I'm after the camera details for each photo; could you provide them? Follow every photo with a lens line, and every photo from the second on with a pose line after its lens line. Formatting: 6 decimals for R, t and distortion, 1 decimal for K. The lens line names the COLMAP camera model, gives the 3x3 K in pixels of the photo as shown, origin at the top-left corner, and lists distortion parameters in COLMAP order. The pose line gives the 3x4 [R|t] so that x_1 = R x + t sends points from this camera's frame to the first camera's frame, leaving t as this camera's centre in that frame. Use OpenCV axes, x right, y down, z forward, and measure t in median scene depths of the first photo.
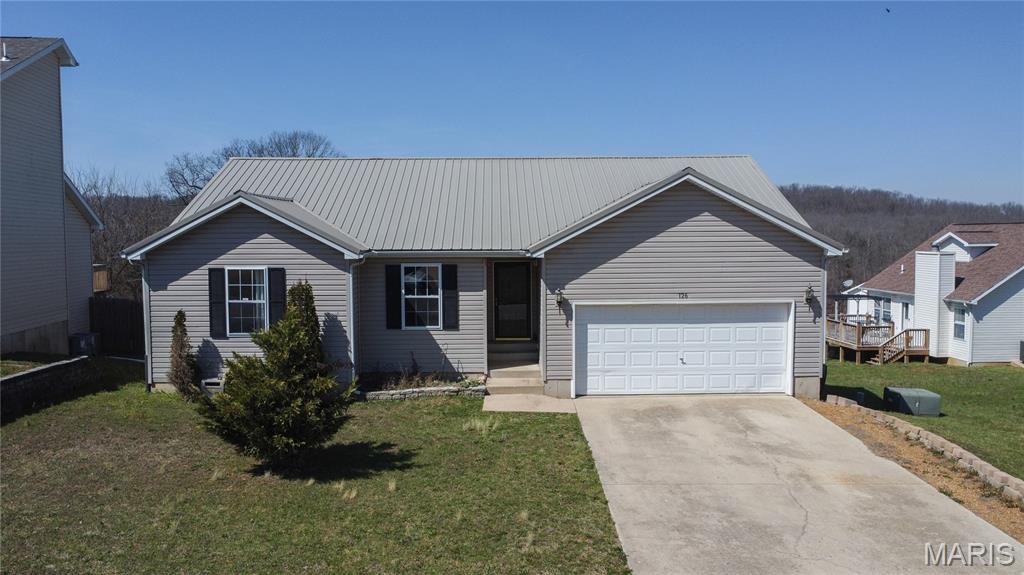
lens RADIAL K [[739.3, 0, 509.6], [0, 739.3, 282.9], [0, 0, 1]] dist [-0.024969, -0.014586]
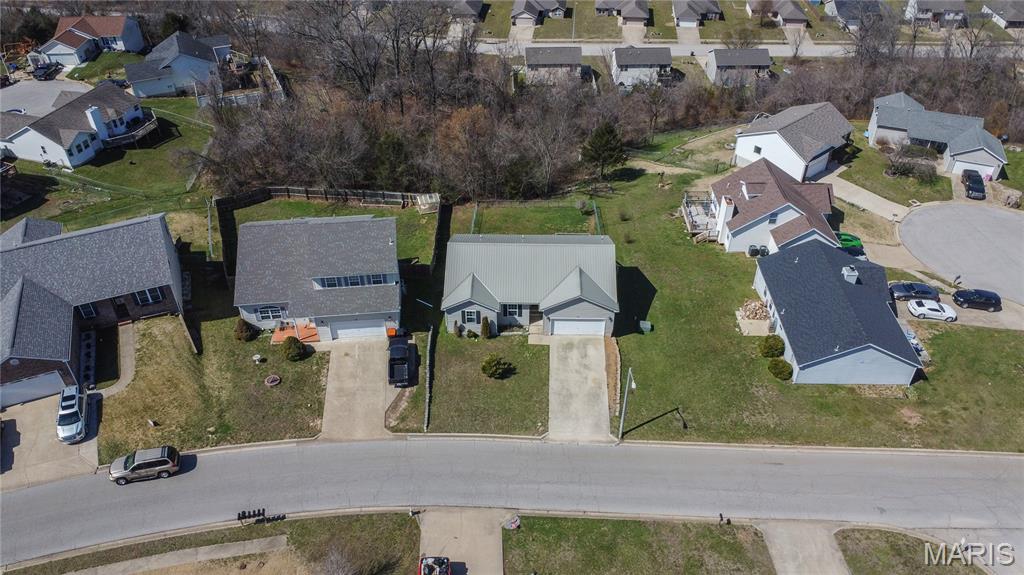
lens RADIAL K [[739.3, 0, 509.6], [0, 739.3, 282.9], [0, 0, 1]] dist [-0.024969, -0.014586]
pose [[0.999108, 0.025504, -0.033645, -0.007568], [-0.001853, 0.822638, 0.568563, -2.451944], [0.042178, -0.567993, 0.821952, -2.248956]]
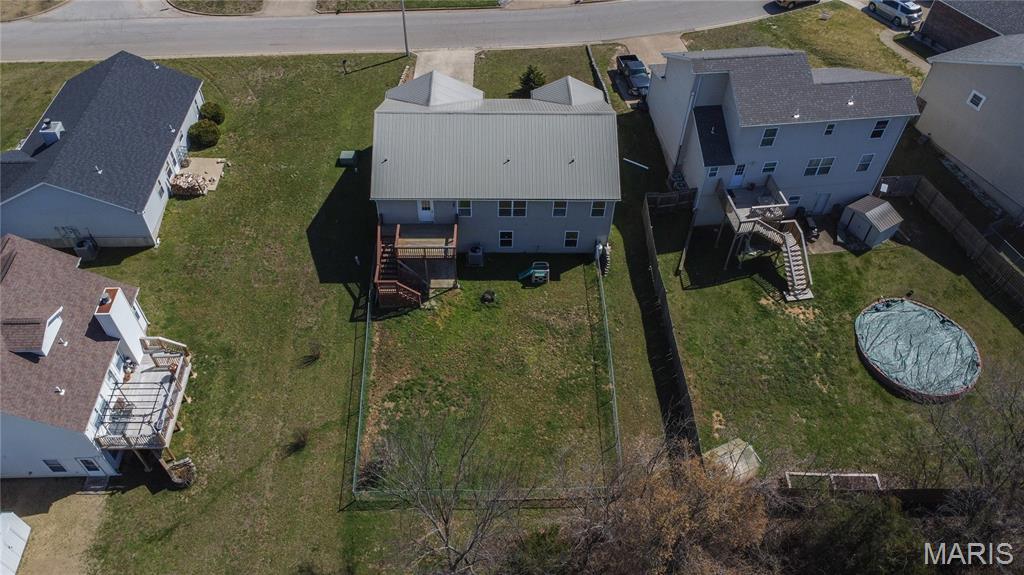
lens RADIAL K [[739.3, 0, 509.6], [0, 739.3, 282.9], [0, 0, 1]] dist [-0.024969, -0.014586]
pose [[-0.999823, -0.003851, -0.018395, -0.037277], [-0.016819, 0.620052, 0.784381, -2.103263], [0.008385, 0.784551, -0.620007, 3.695694]]
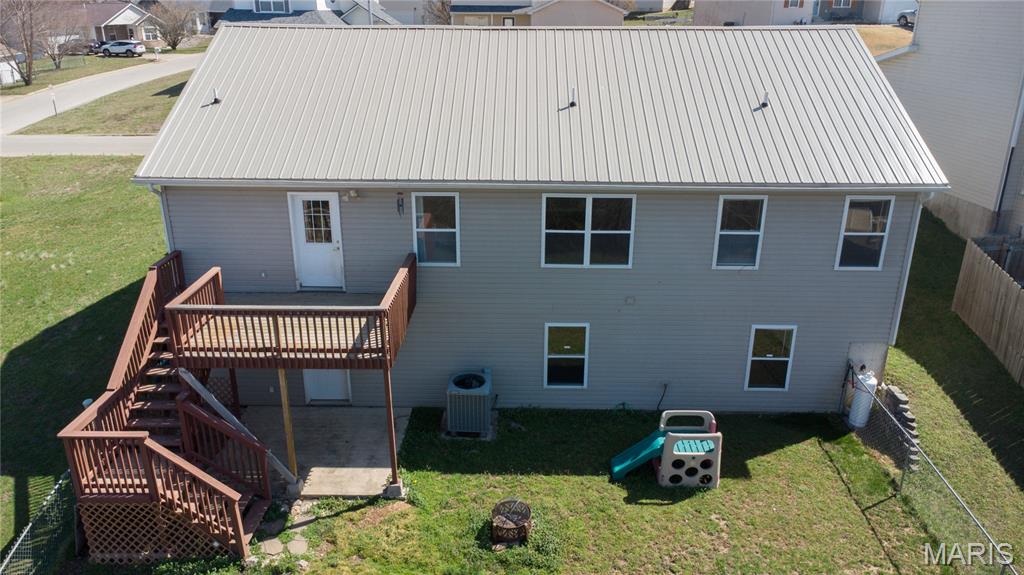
lens RADIAL K [[739.3, 0, 512.0], [0, 739.3, 287.5], [0, 0, 1]] dist [0.010749, -0.002890]
pose [[-0.999543, -0.008628, 0.028970, -0.033613], [0.004062, 0.911373, 0.411562, -0.331004], [-0.029953, 0.411492, -0.910921, 2.538188]]
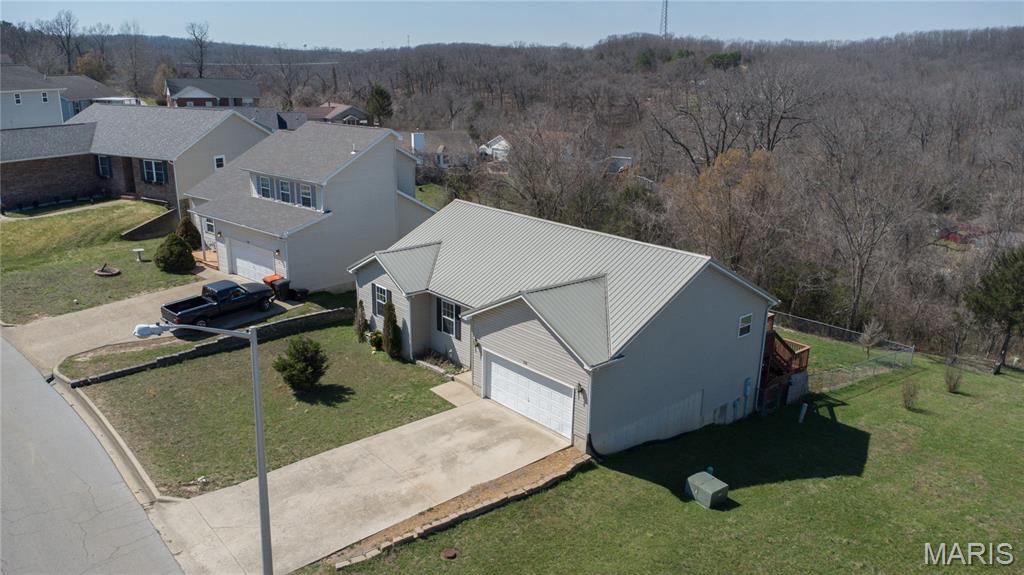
lens RADIAL K [[738.8, 0, 508.3], [0, 738.8, 284.8], [0, 0, 1]] dist [0.011173, -0.005952]
pose [[0.646601, 0.228177, -0.727902, 1.377719], [-0.066582, 0.967455, 0.244126, -0.553512], [0.759917, -0.109387, 0.640750, -0.064379]]
